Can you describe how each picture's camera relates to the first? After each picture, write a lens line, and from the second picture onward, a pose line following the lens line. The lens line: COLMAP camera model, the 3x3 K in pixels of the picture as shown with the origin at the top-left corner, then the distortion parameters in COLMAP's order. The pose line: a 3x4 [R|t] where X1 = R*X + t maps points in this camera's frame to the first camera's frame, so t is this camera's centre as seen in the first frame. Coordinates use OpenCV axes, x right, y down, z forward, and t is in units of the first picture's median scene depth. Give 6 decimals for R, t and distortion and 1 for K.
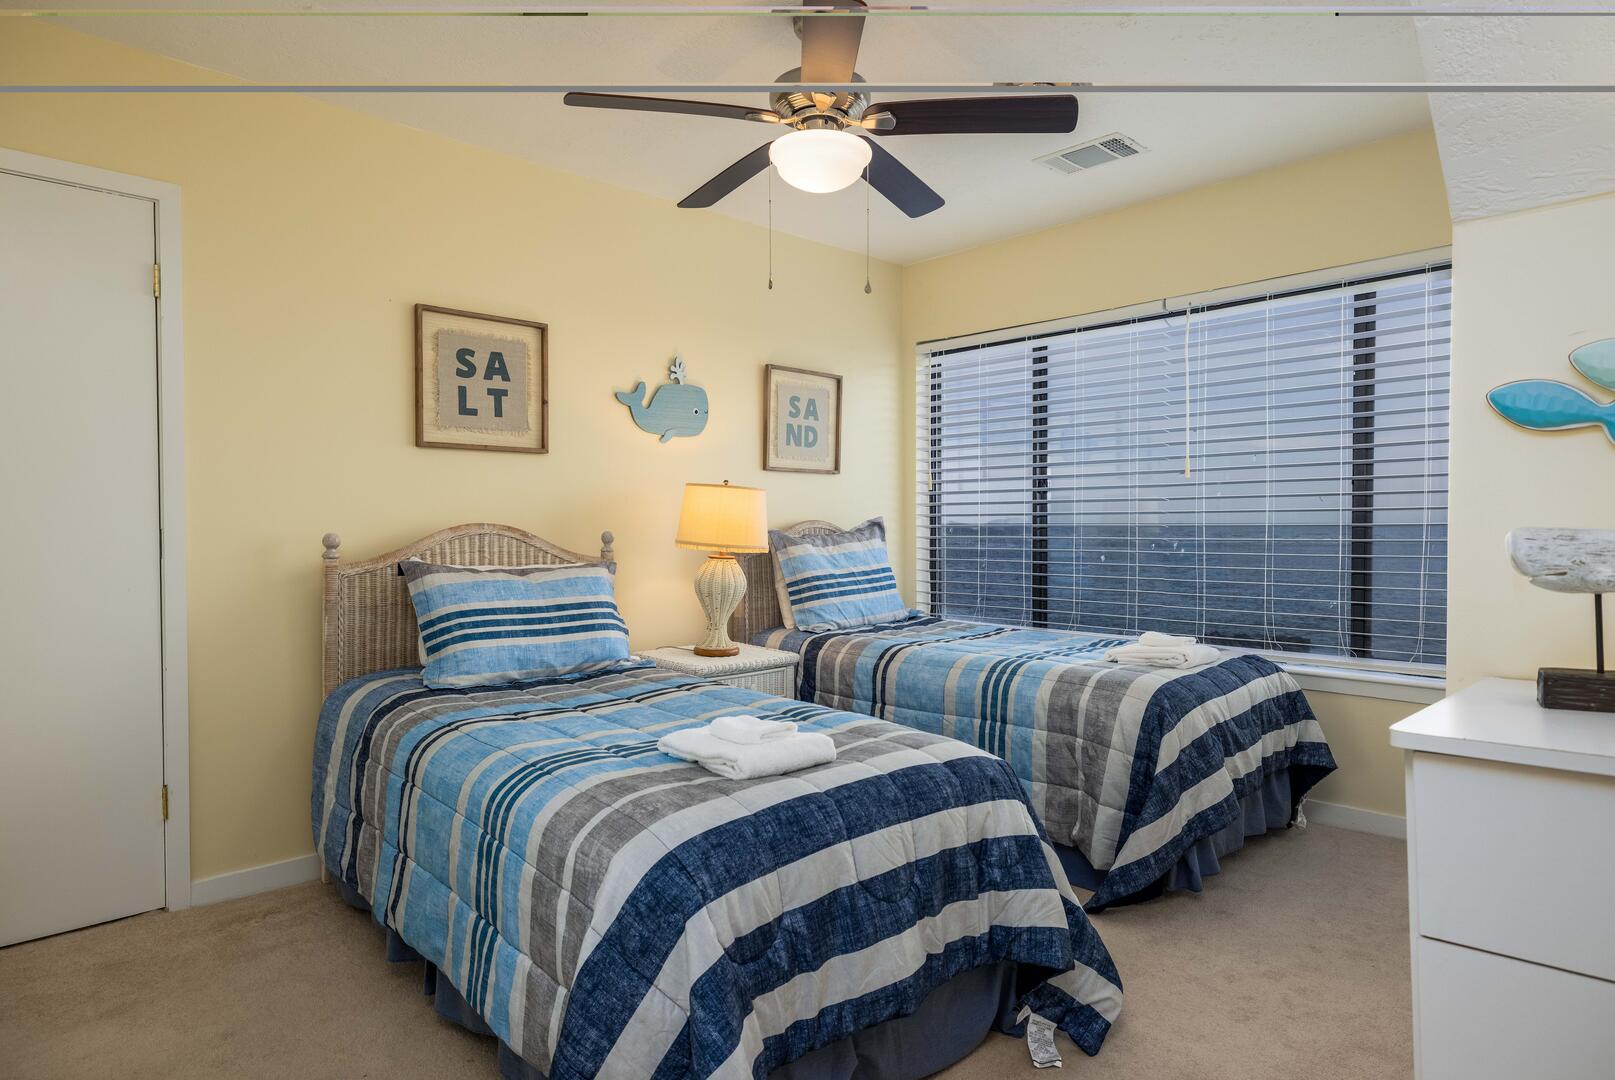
lens RADIAL K [[936.0, 0, 807.5], [0, 936.0, 540.0], [0, 0, 1]] dist [0.003784, 0.000548]
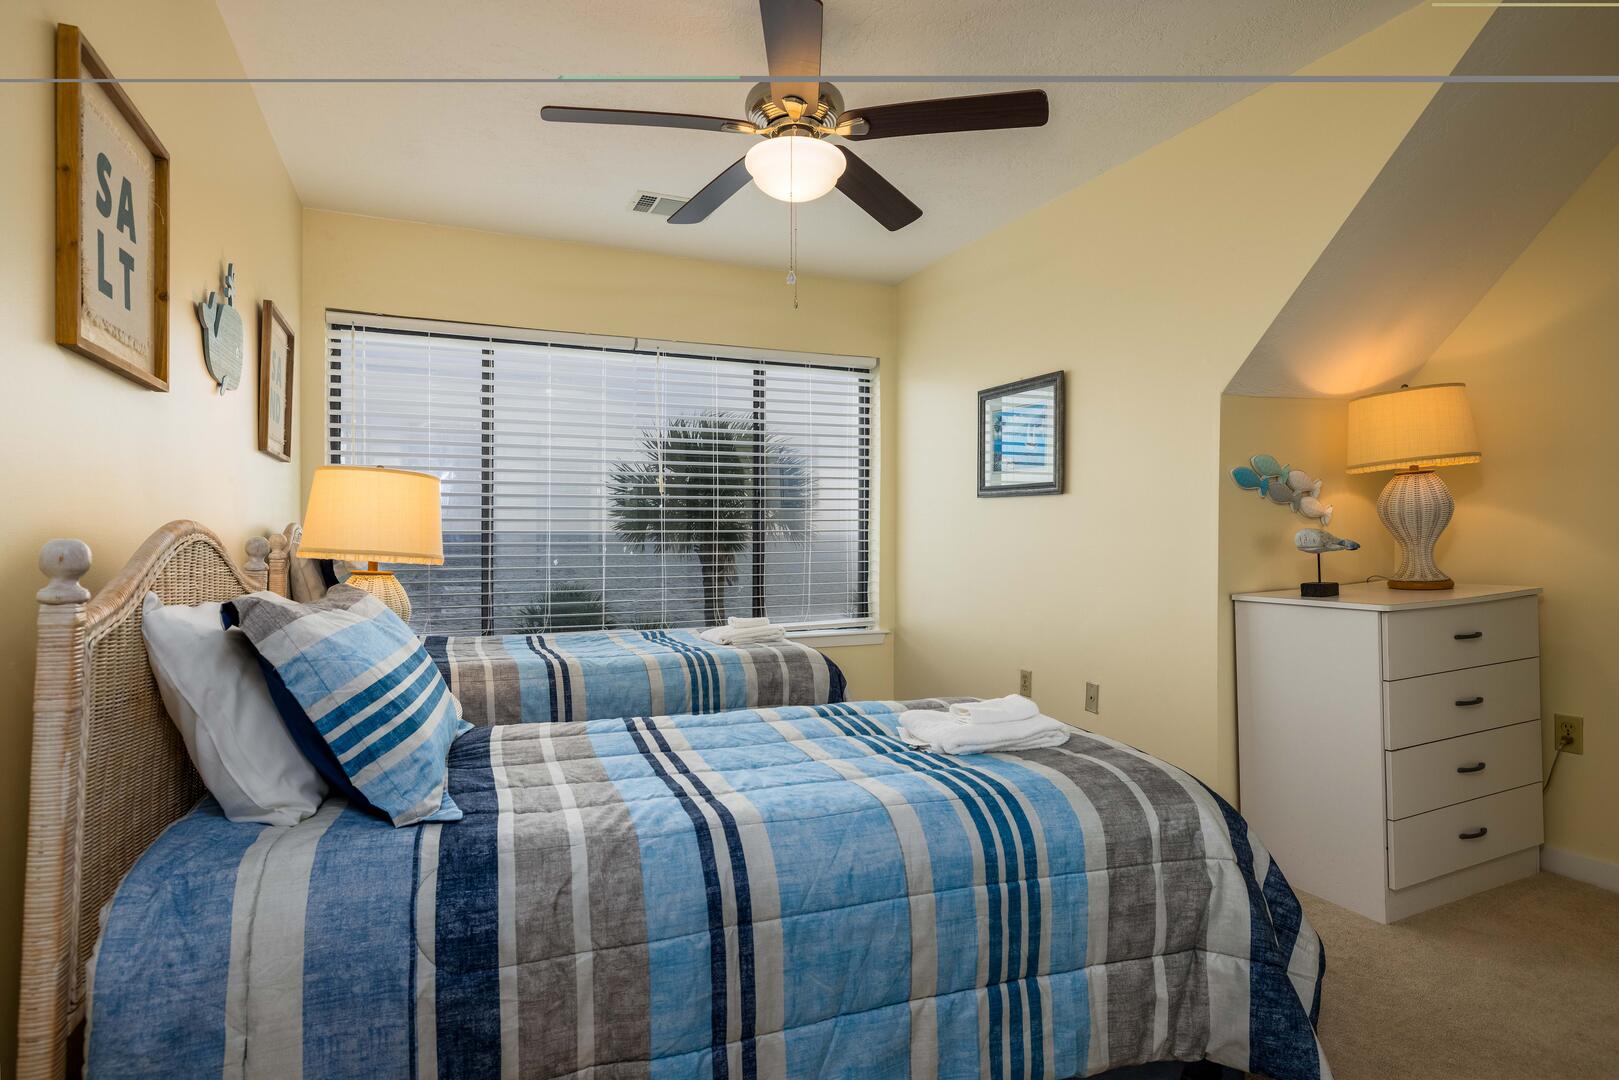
lens RADIAL K [[857.4, 0, 809.5], [0, 857.4, 540.0], [0, 0, 1]] dist [-0.005804, -0.000968]
pose [[0.335709, -0.005259, 0.941951, -0.661313], [0.015702, 0.999877, -0.000013, -0.002012], [-0.941835, 0.014795, 0.335750, 0.520909]]
